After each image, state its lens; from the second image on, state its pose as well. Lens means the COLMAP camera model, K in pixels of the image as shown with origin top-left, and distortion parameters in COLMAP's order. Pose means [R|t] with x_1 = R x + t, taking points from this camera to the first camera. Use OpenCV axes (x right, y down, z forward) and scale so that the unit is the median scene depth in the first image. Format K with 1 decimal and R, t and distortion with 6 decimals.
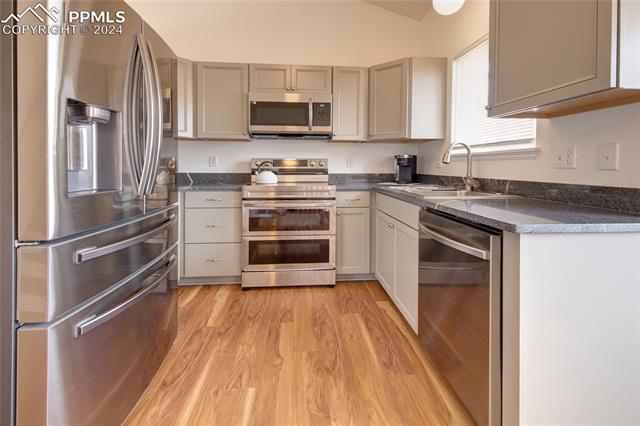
lens RADIAL K [[299.0, 0, 333.2], [0, 299.0, 166.4], [0, 0, 1]] dist [0.007906, -0.001814]
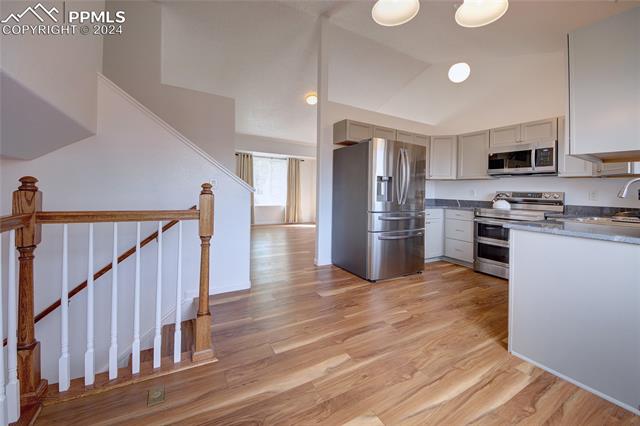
lens RADIAL K [[255.0, 0, 326.8], [0, 255.0, 179.4], [0, 0, 1]] dist [0.005587, -0.003547]
pose [[0.425595, -0.034261, -0.904265, 0.627526], [-0.025835, 0.998416, -0.049988, -0.001633], [0.904545, 0.044636, 0.424036, -0.347142]]
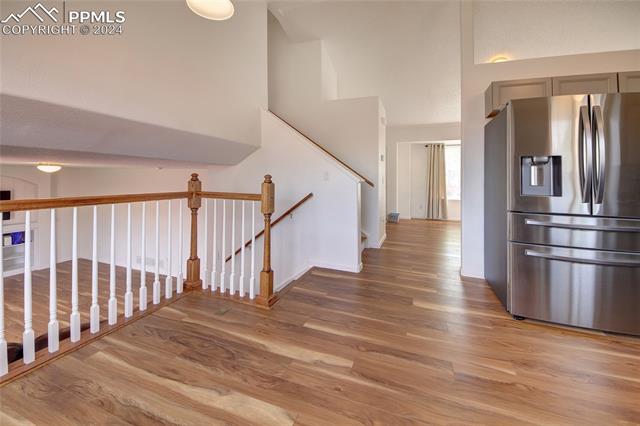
lens RADIAL K [[255.0, 0, 326.7], [0, 255.0, 172.3], [0, 0, 1]] dist [0.005587, -0.003547]
pose [[-0.426874, -0.035120, -0.903629, 0.610241], [-0.021329, 0.999359, -0.028765, -0.003290], [0.904060, 0.006995, -0.427349, 0.146901]]
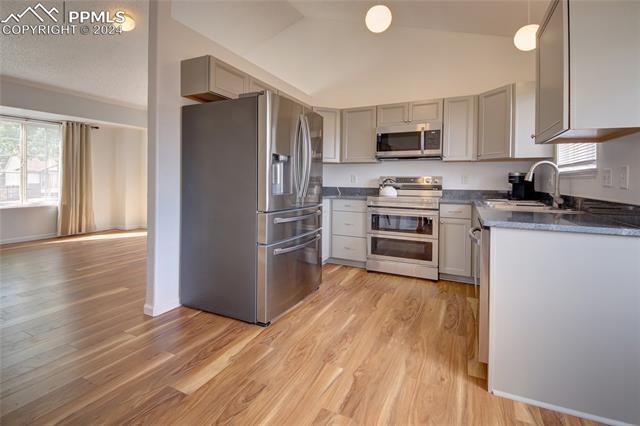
lens RADIAL K [[299.0, 0, 325.8], [0, 299.0, 175.9], [0, 0, 1]] dist [0.007906, -0.001814]
pose [[0.852813, -0.003504, -0.522205, 0.255351], [-0.007858, 0.999778, -0.019541, -0.002872], [0.522158, 0.020768, 0.852596, -0.286605]]
